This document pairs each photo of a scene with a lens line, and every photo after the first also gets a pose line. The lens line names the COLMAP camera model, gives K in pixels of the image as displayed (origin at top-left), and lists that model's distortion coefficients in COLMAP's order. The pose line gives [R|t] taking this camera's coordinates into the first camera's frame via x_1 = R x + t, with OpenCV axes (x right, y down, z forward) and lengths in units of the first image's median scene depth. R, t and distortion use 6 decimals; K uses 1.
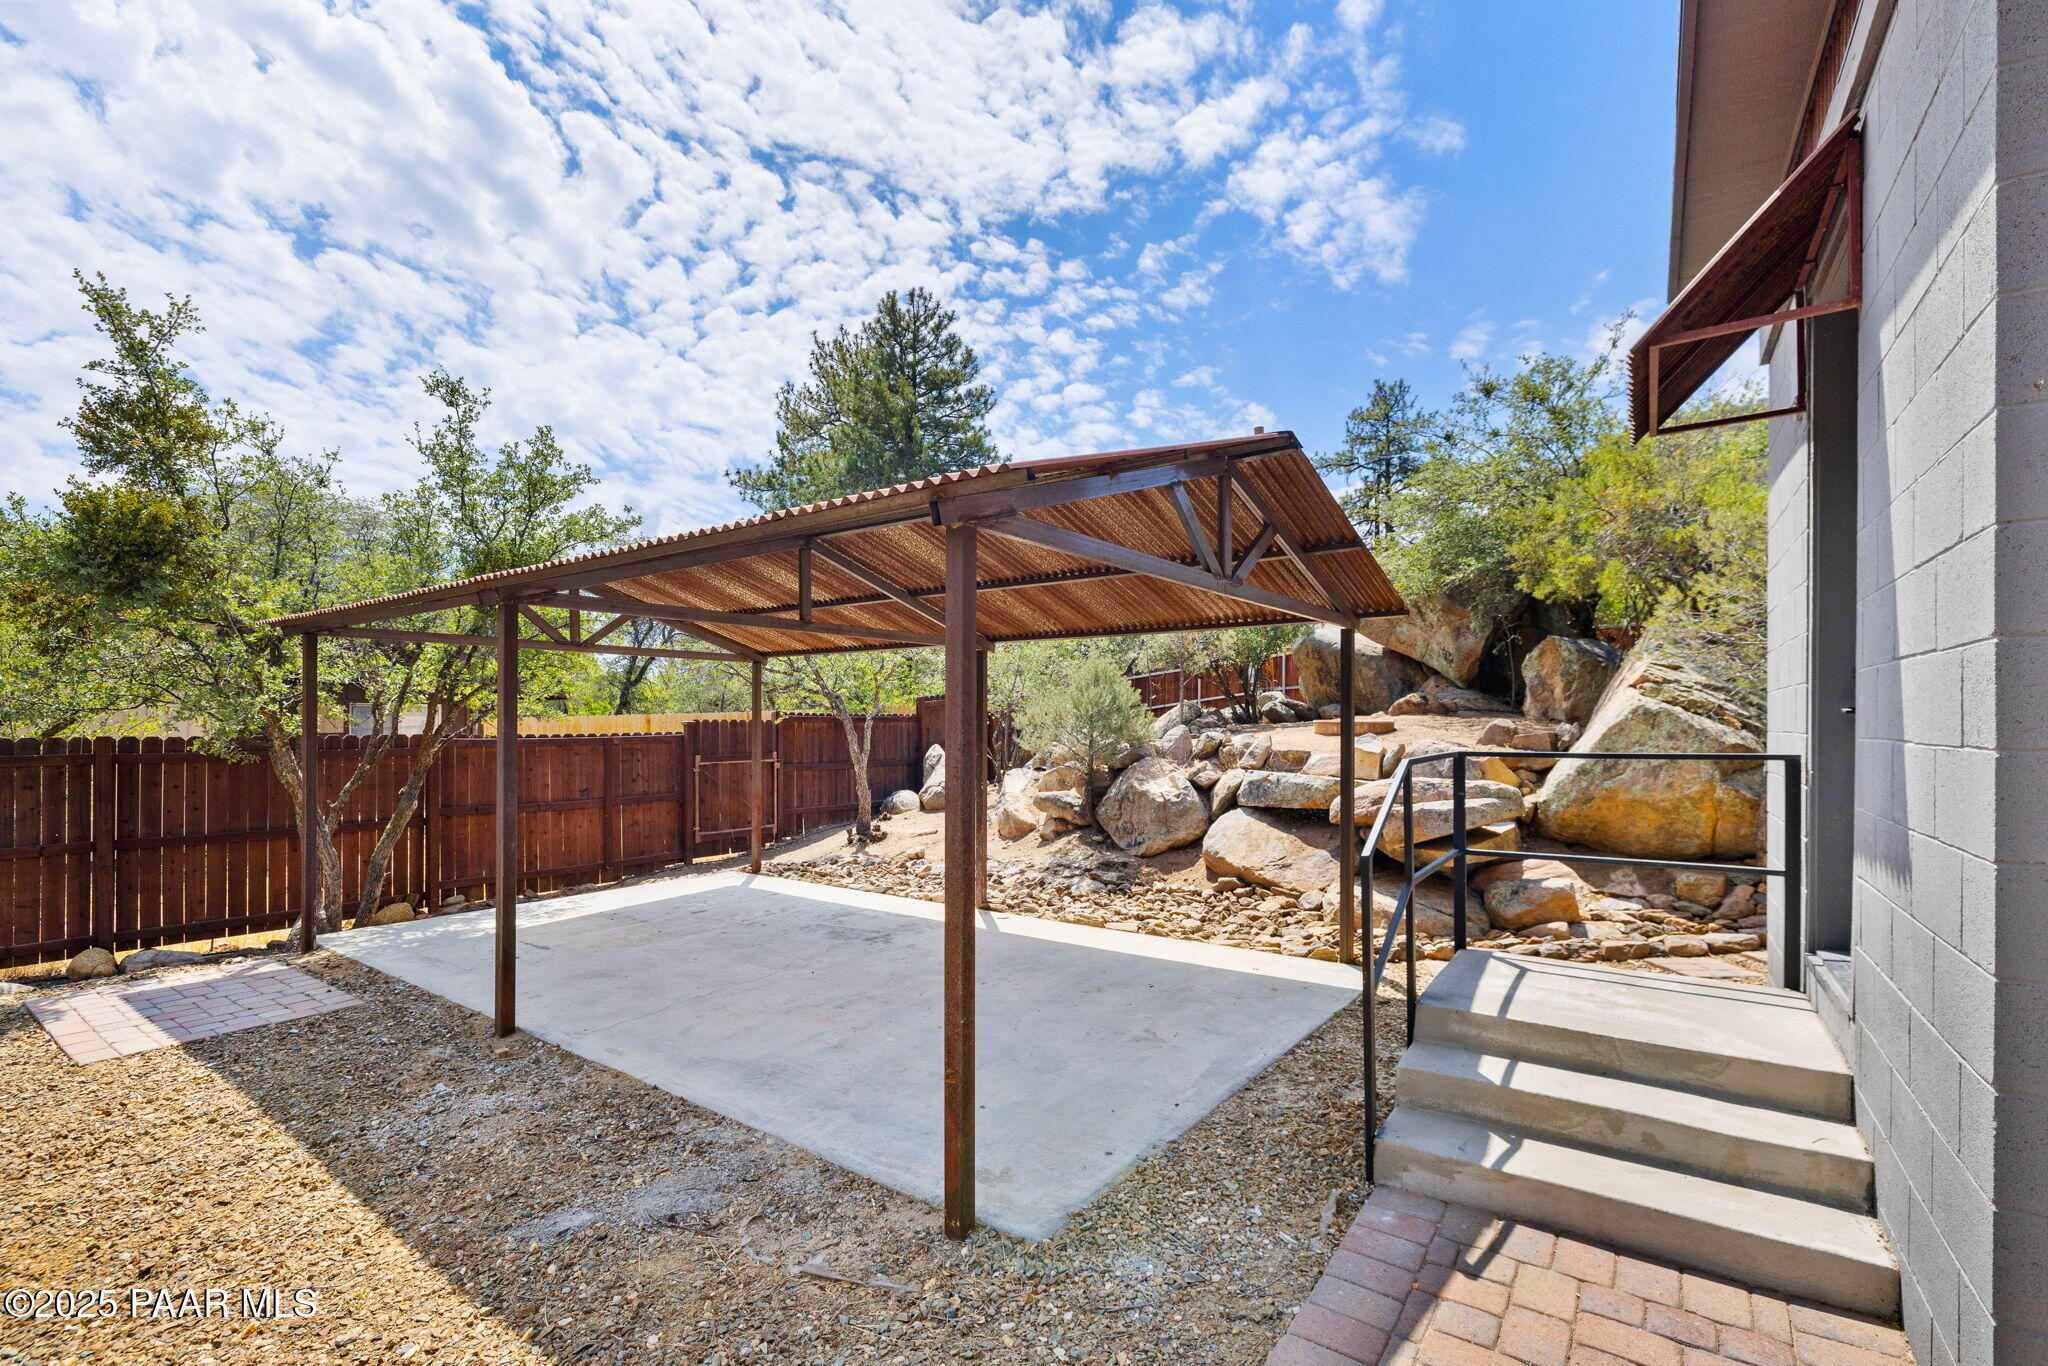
lens RADIAL K [[895.1, 0, 1024.0], [0, 895.1, 683.0], [0, 0, 1]] dist [-0.010459, 0.003771]
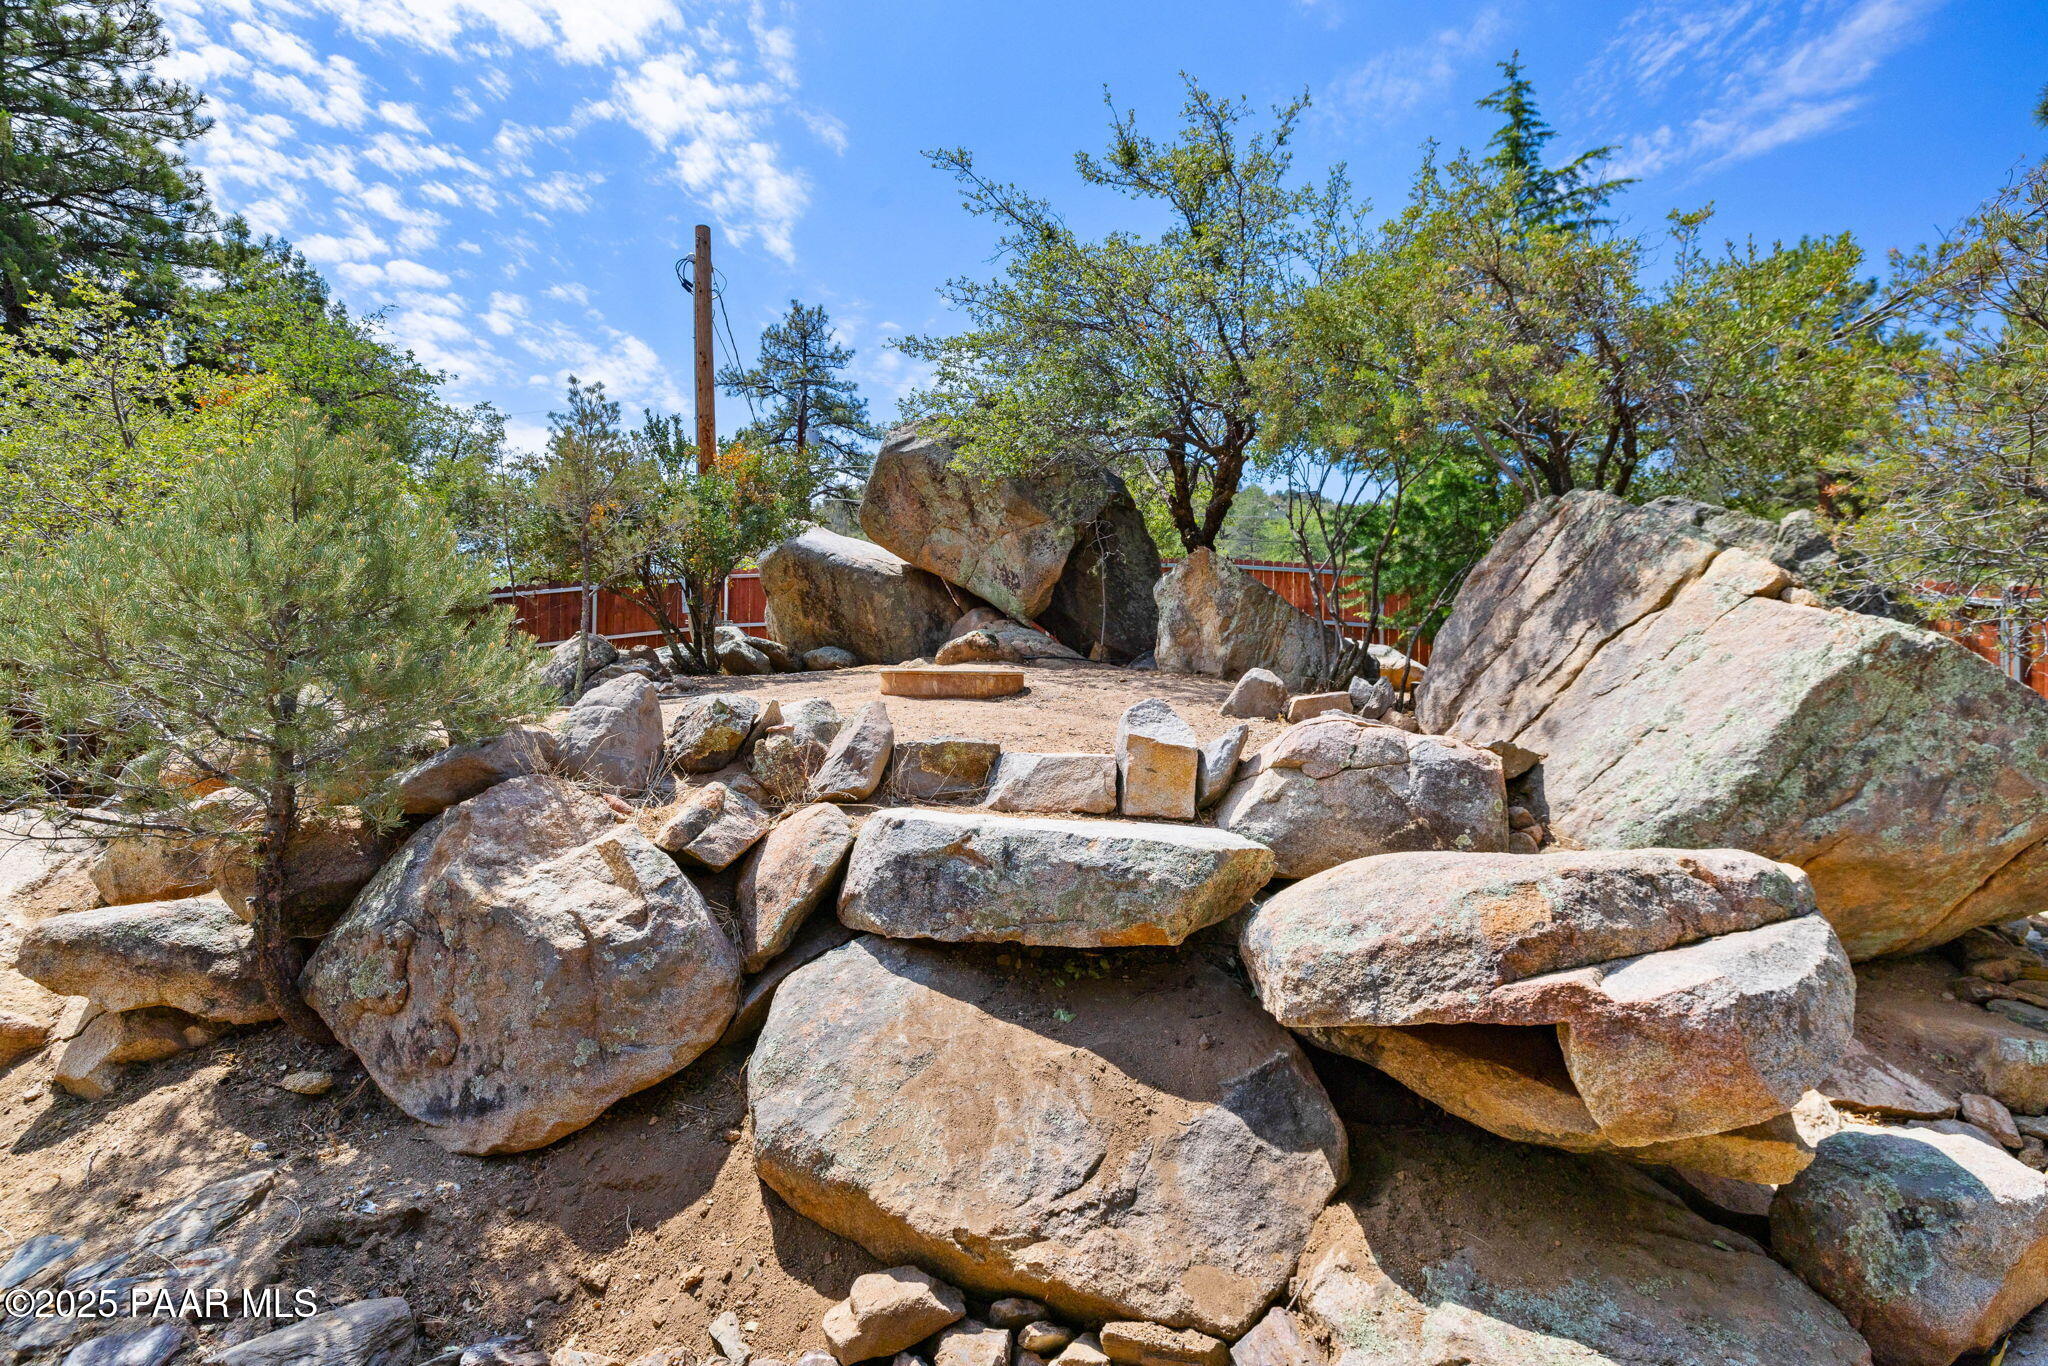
lens RADIAL K [[895.1, 0, 1024.0], [0, 895.1, 683.0], [0, 0, 1]] dist [-0.010459, 0.003771]
pose [[0.783882, 0.004416, 0.620894, 0.084138], [-0.035680, 0.998643, 0.037944, 0.032977], [-0.619884, -0.051897, 0.782976, 0.650472]]
